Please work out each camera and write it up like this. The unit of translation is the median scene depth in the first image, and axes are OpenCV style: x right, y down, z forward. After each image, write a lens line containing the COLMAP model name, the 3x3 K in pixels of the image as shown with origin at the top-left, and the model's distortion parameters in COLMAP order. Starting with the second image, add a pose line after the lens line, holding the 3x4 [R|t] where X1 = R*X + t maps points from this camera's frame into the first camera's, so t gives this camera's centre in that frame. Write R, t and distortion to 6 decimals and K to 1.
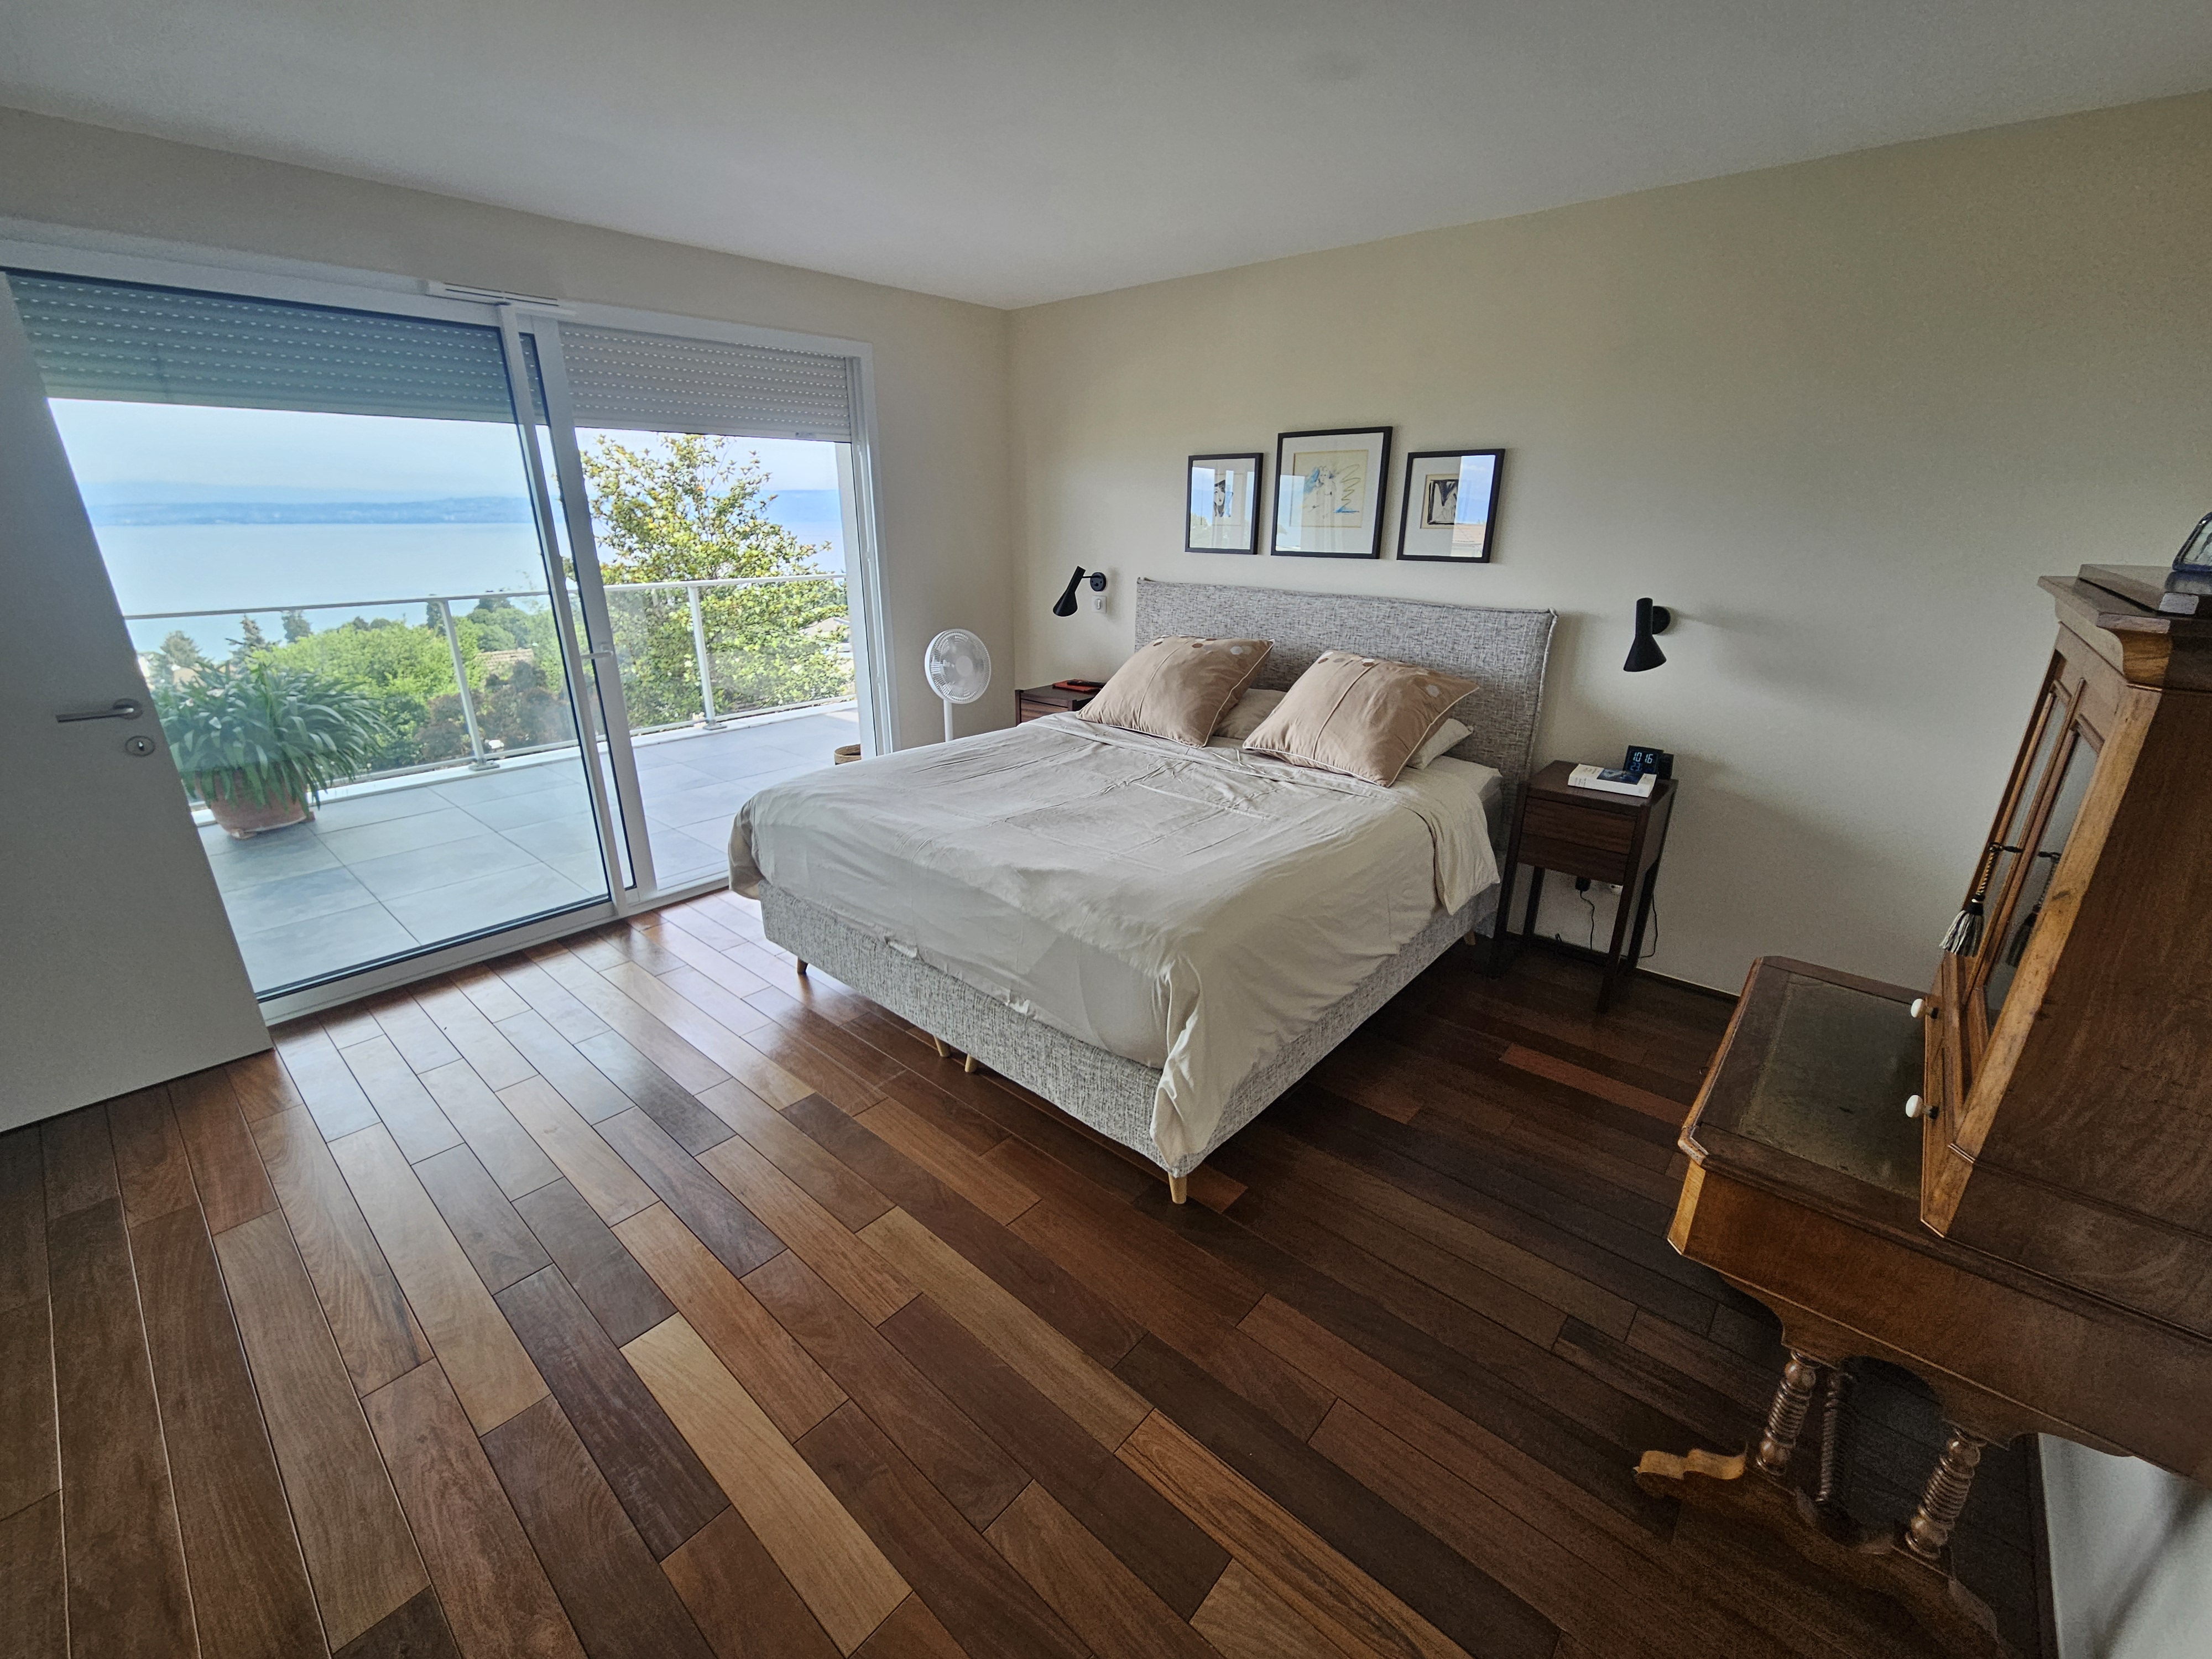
lens RADIAL K [[909.2, 0, 1097.7], [0, 909.2, 830.6], [0, 0, 1]] dist [0.012767, 0.004190]
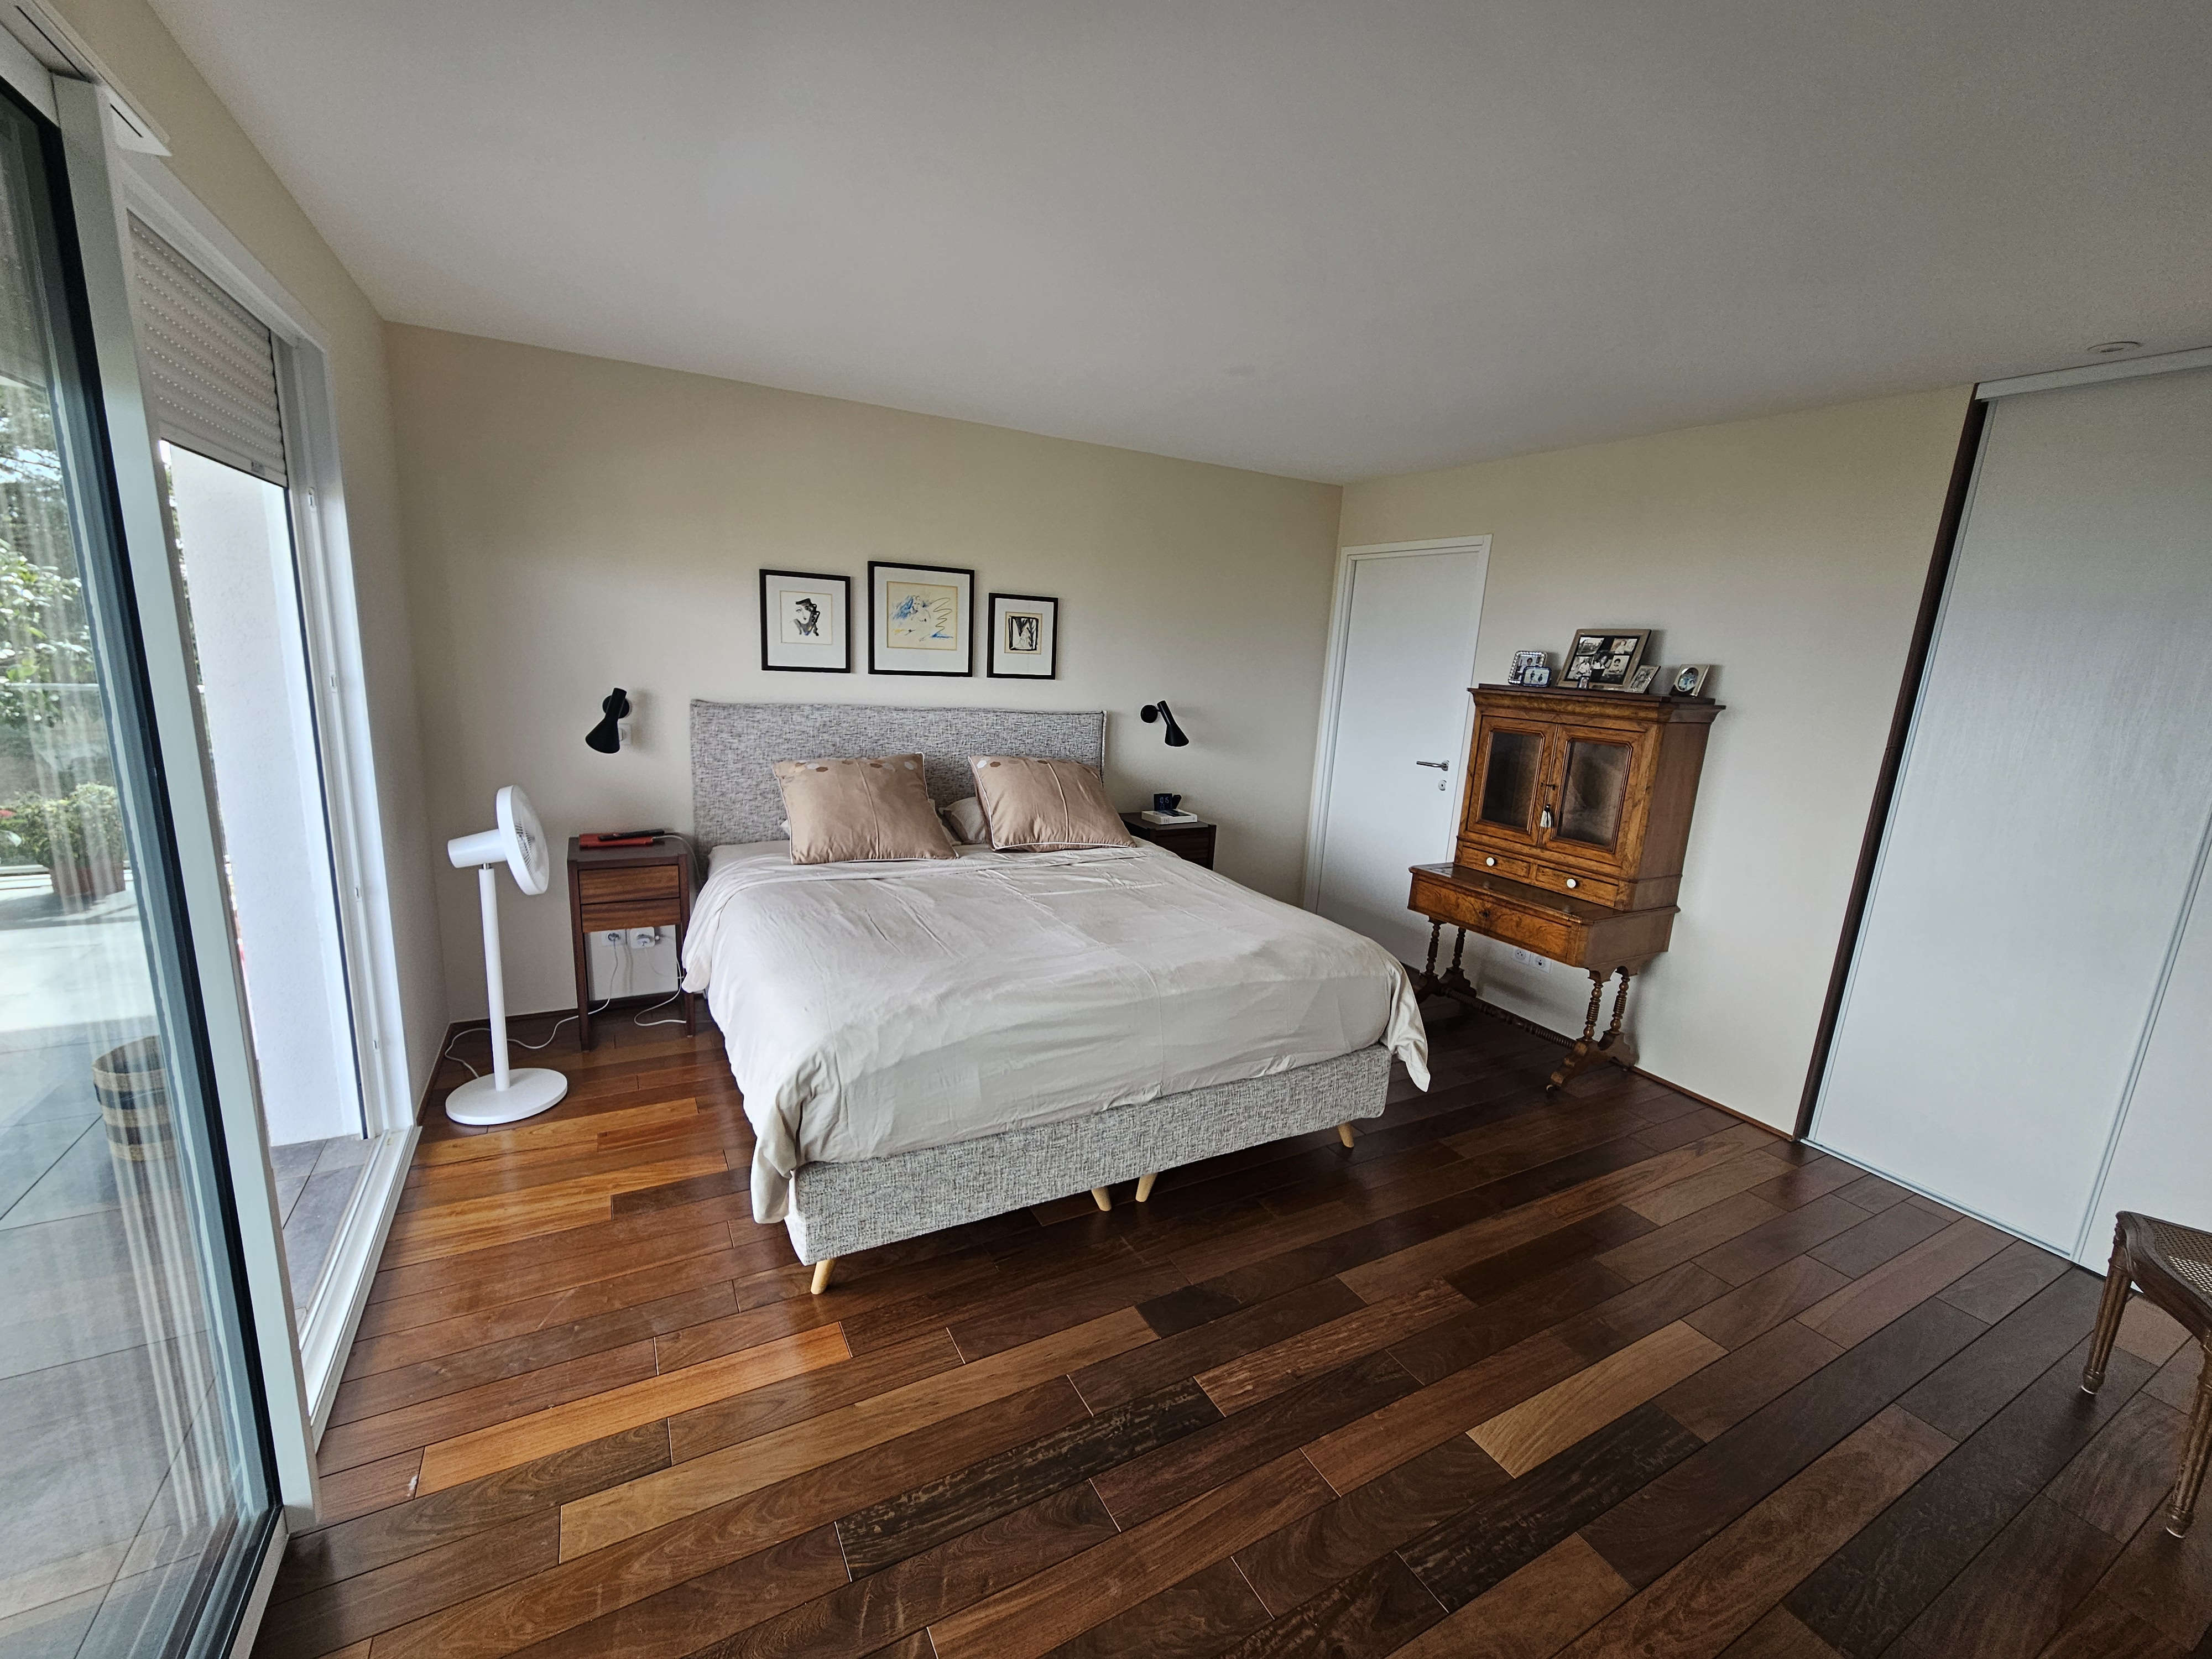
lens RADIAL K [[909.2, 0, 1090.1], [0, 909.2, 832.8], [0, 0, 1]] dist [0.012767, 0.004190]
pose [[0.345903, -0.179173, 0.921004, -0.848345], [0.262750, 0.960821, 0.088237, -0.186051], [-0.900729, 0.211472, 0.379429, 0.508088]]
